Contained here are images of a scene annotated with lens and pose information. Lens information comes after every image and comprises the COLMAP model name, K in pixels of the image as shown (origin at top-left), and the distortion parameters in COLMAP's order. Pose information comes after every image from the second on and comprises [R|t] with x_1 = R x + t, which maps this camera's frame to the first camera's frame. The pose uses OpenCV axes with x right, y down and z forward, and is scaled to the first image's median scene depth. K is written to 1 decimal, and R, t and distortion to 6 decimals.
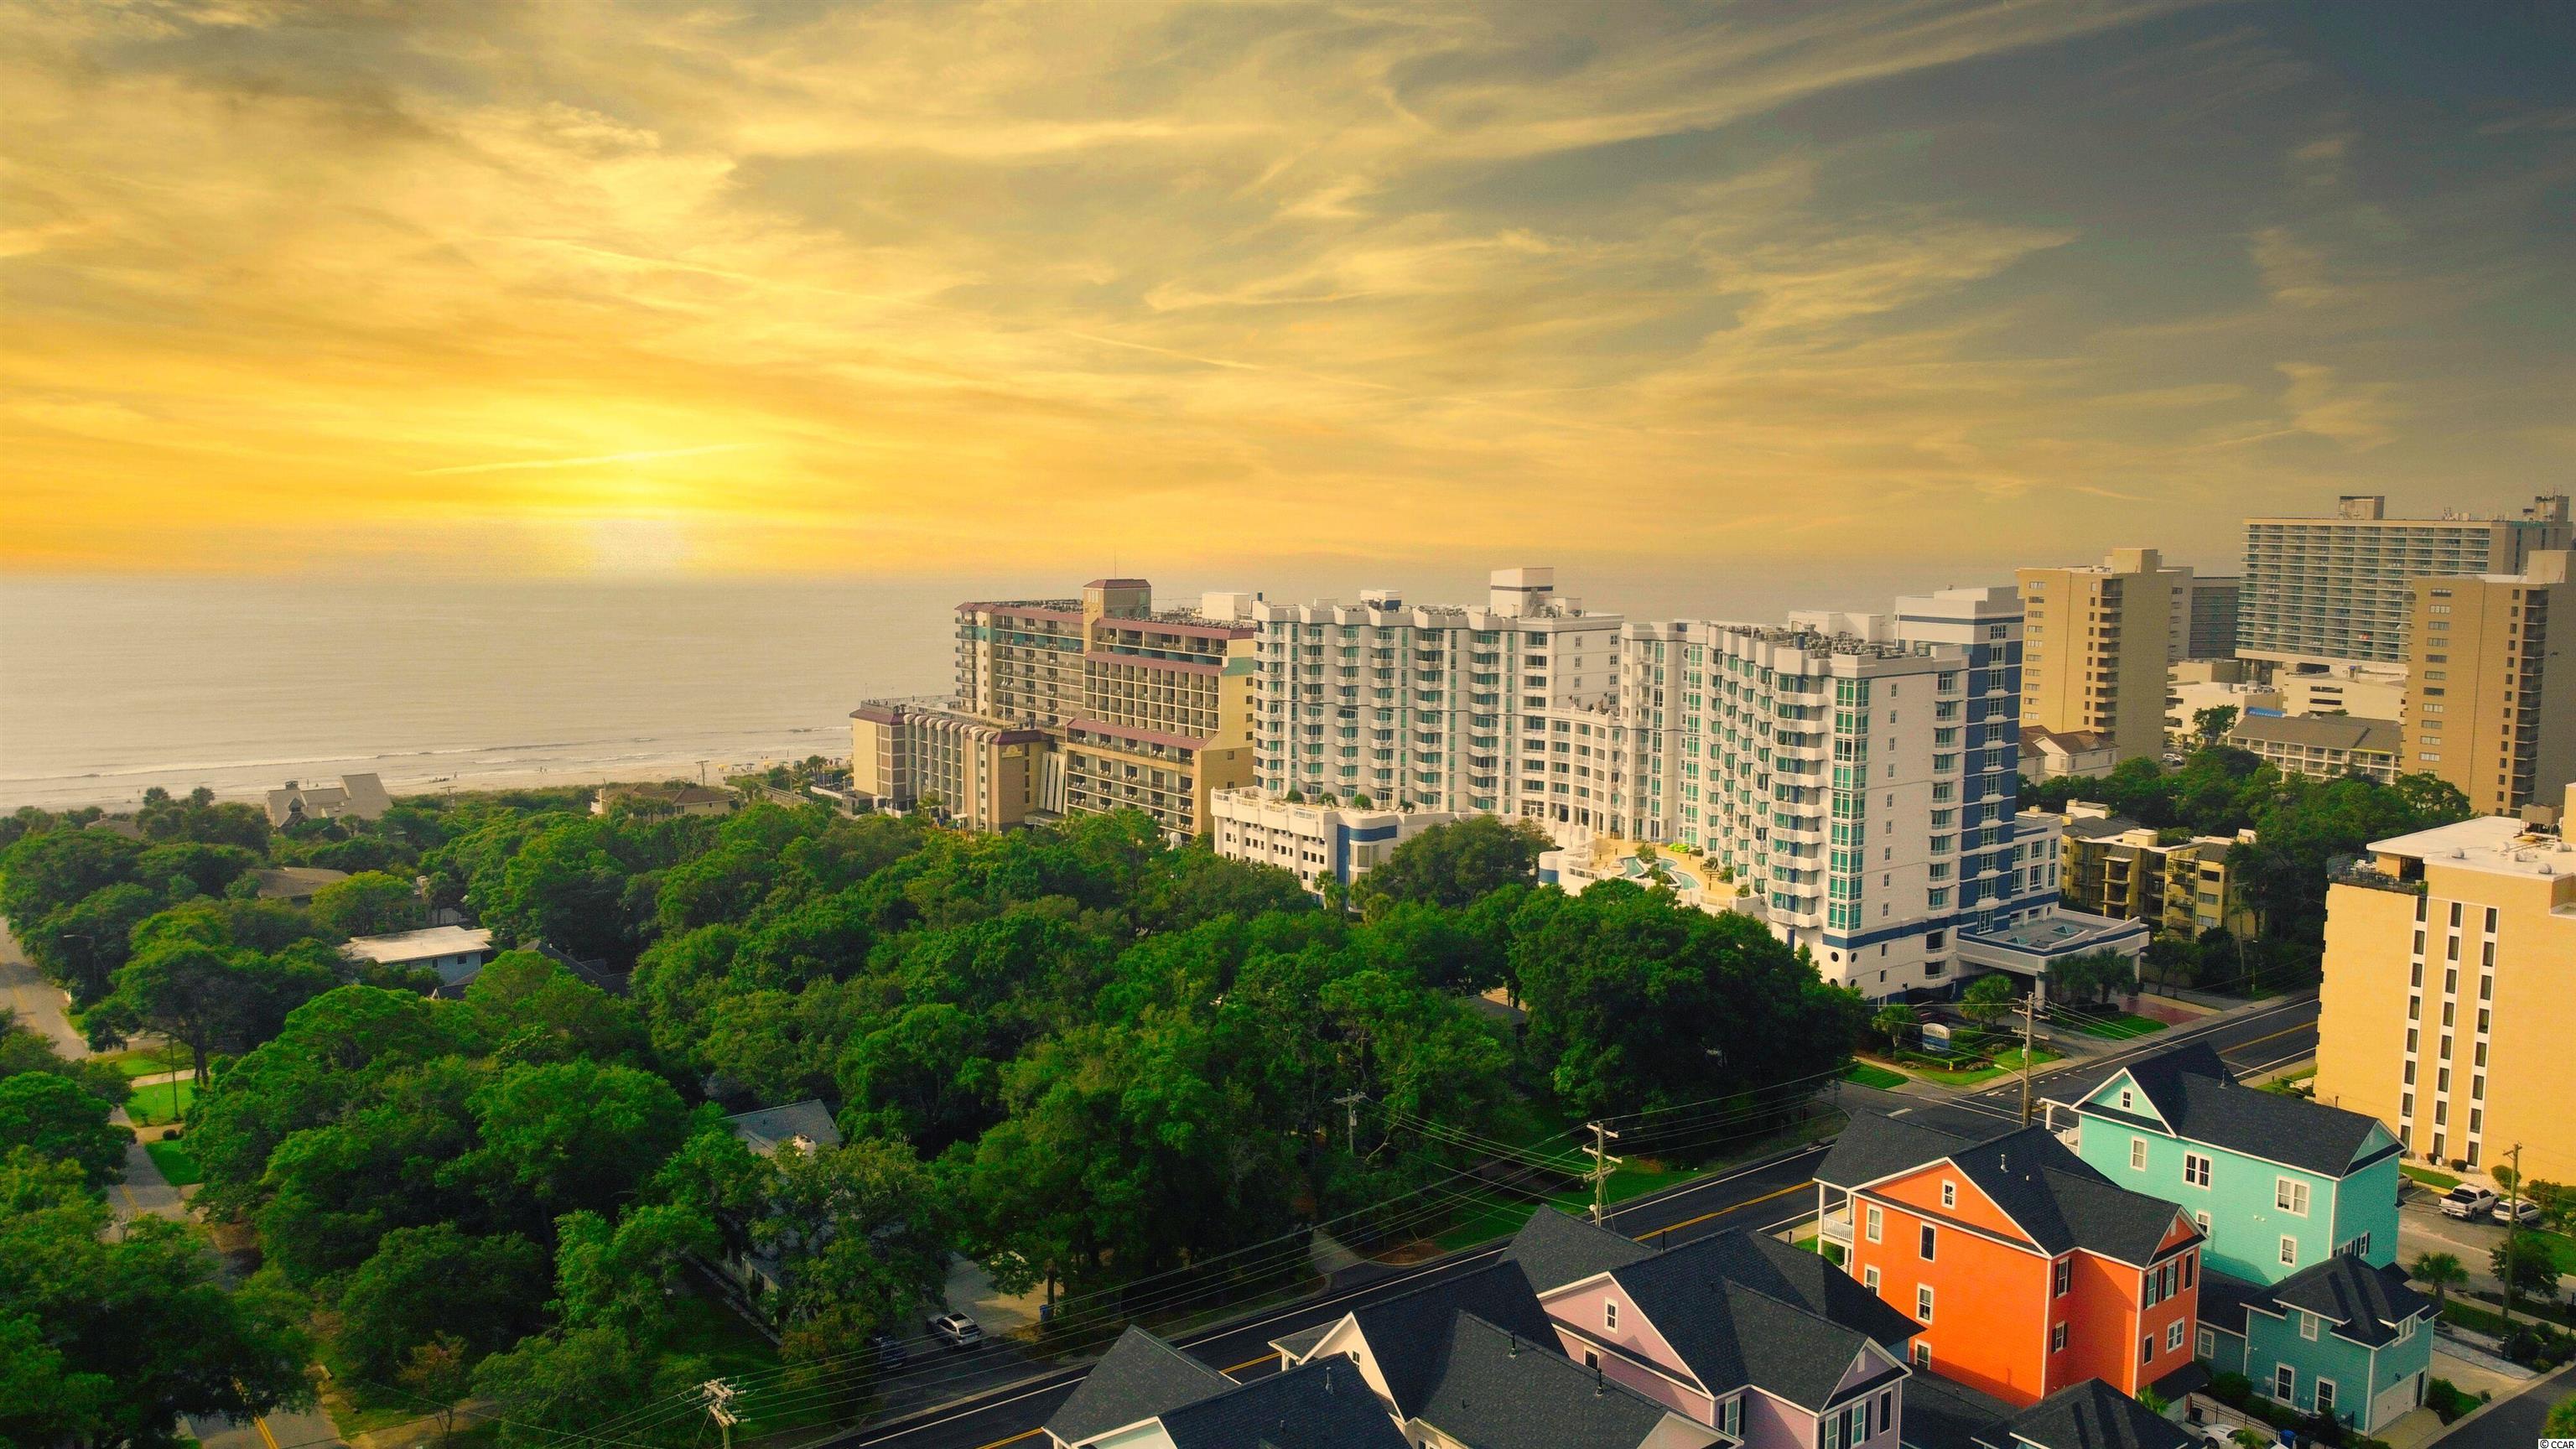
lens RADIAL K [[2032.2, 0, 1331.9], [0, 2032.2, 621.6], [0, 0, 1]] dist [0.000493, -0.000082]
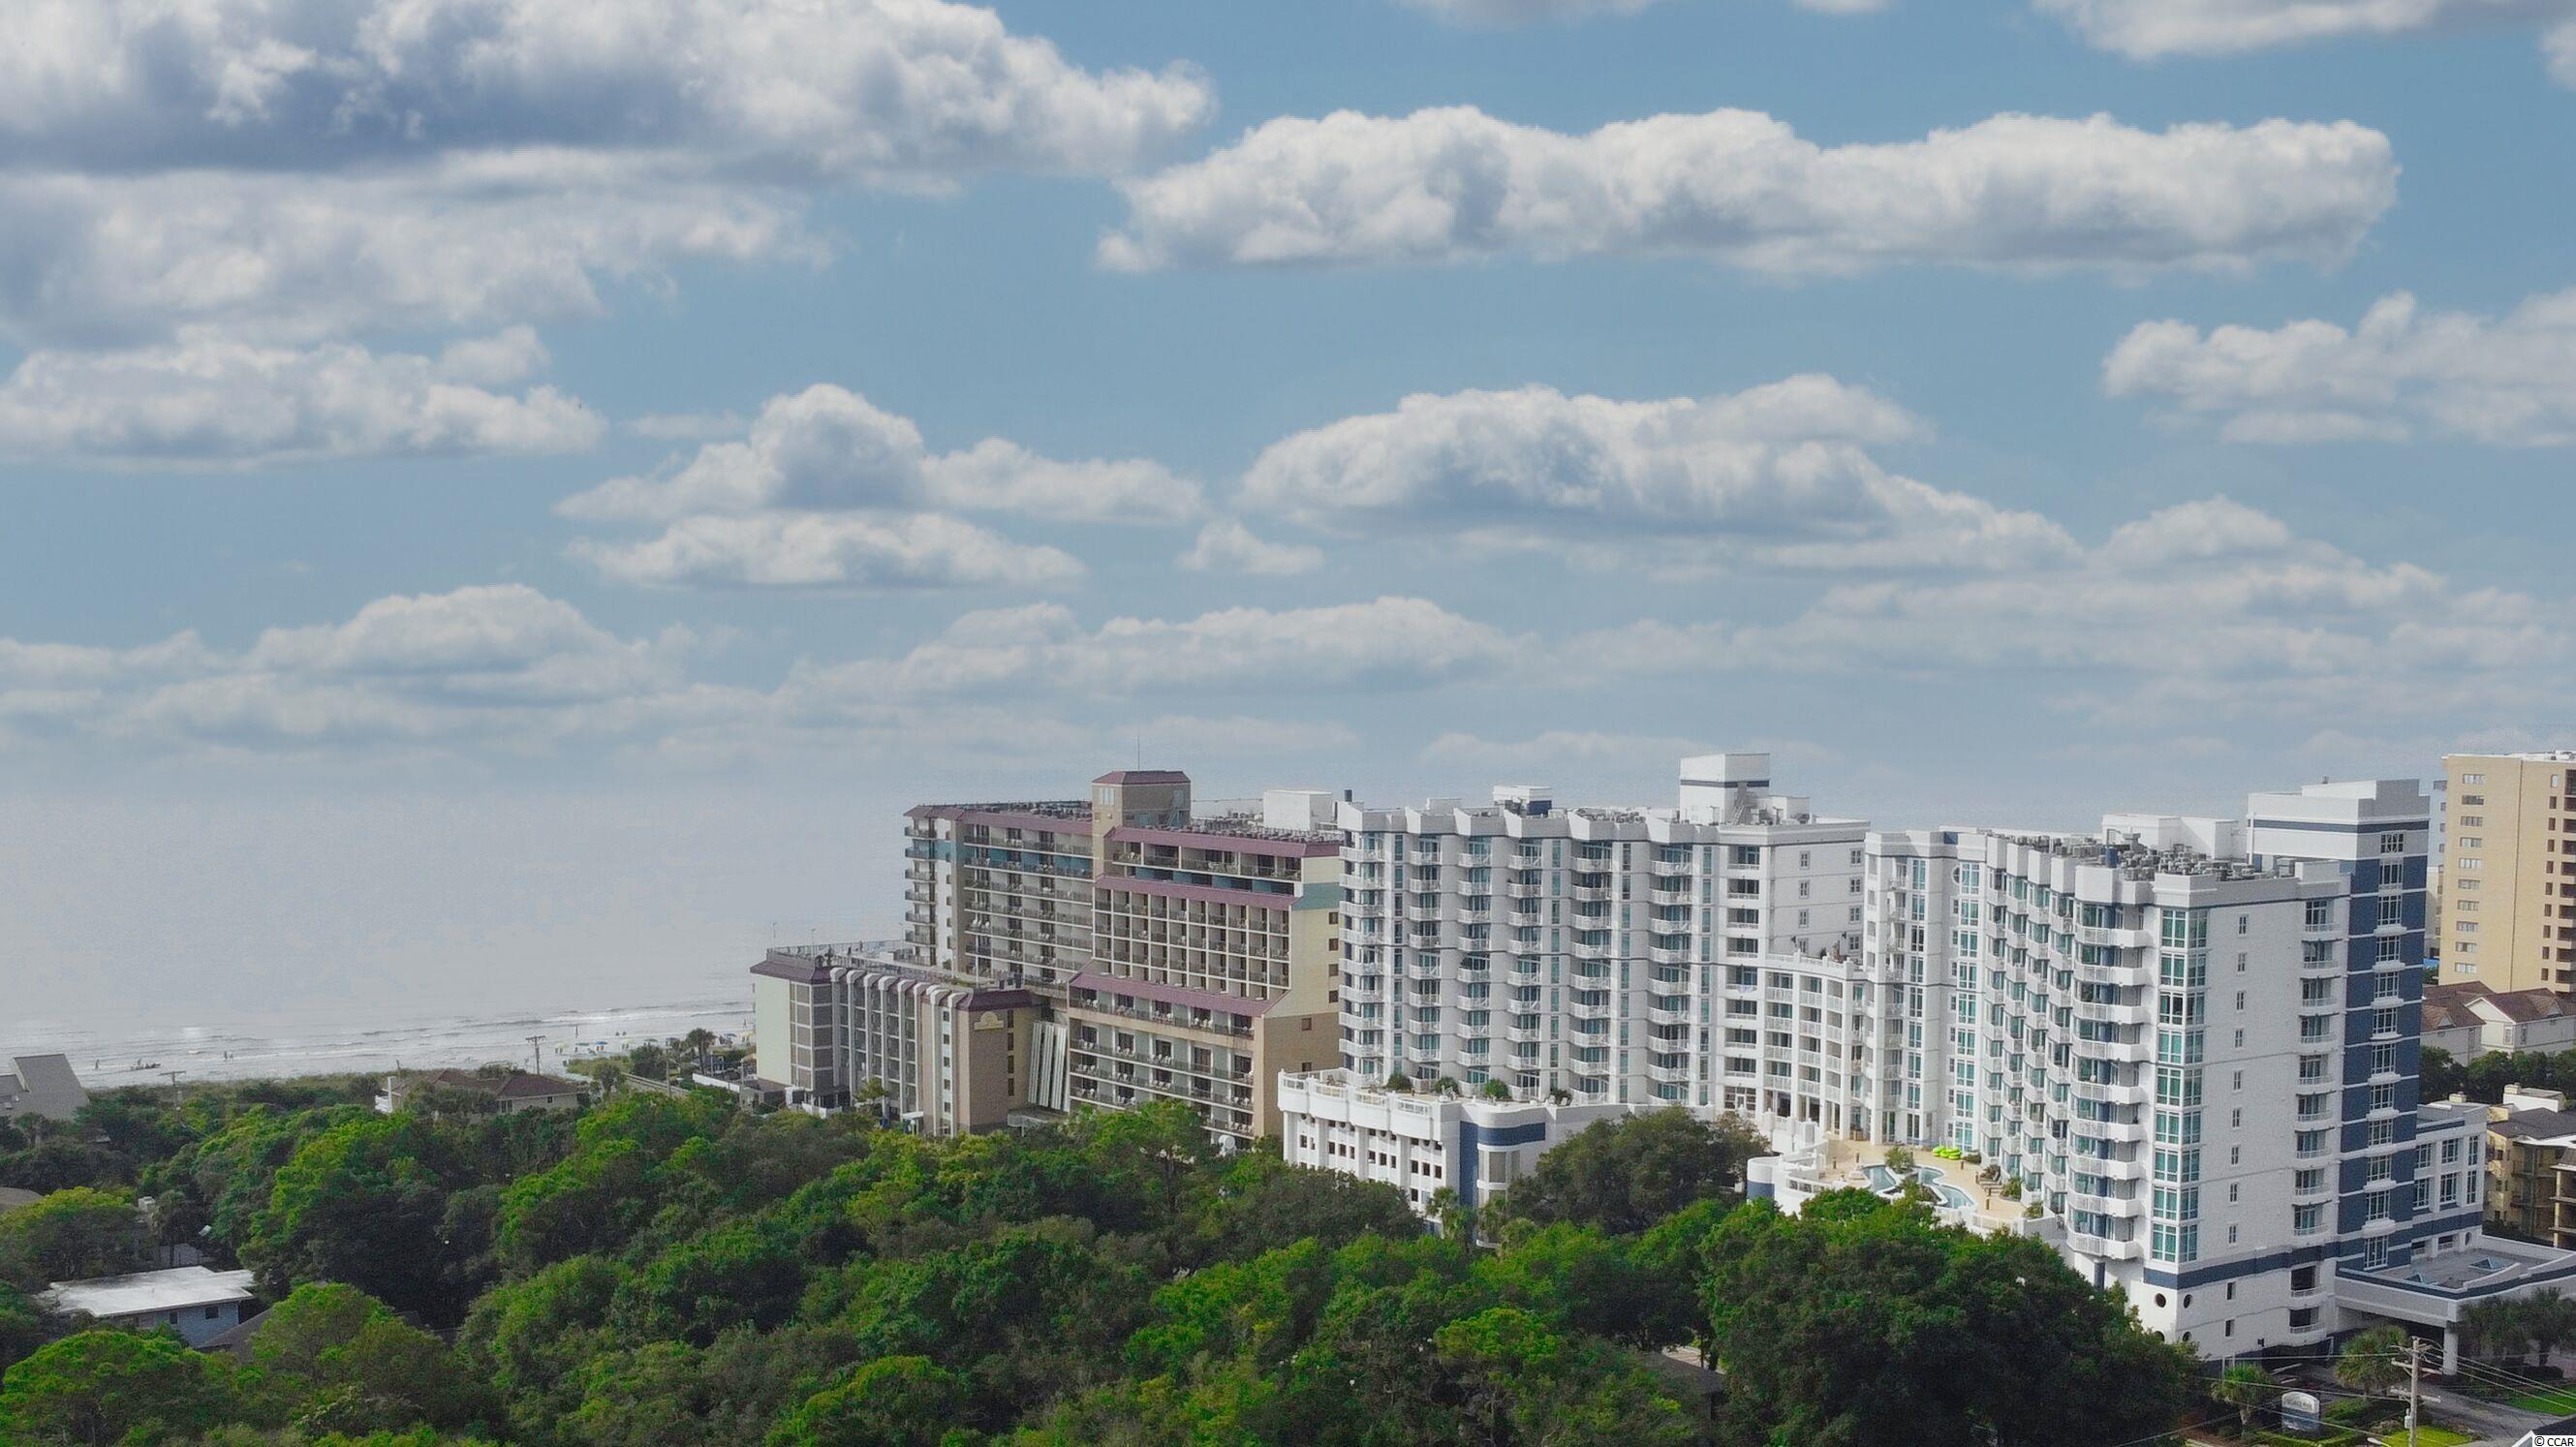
lens RADIAL K [[2031.9, 0, 1331.9], [0, 2031.9, 620.6], [0, 0, 1]] dist [0.000493, -0.000082]
pose [[0.998649, -0.002870, -0.051892, -0.004536], [-0.001531, 0.996417, -0.084567, -0.012378], [0.051949, 0.084533, 0.995066, 0.285203]]
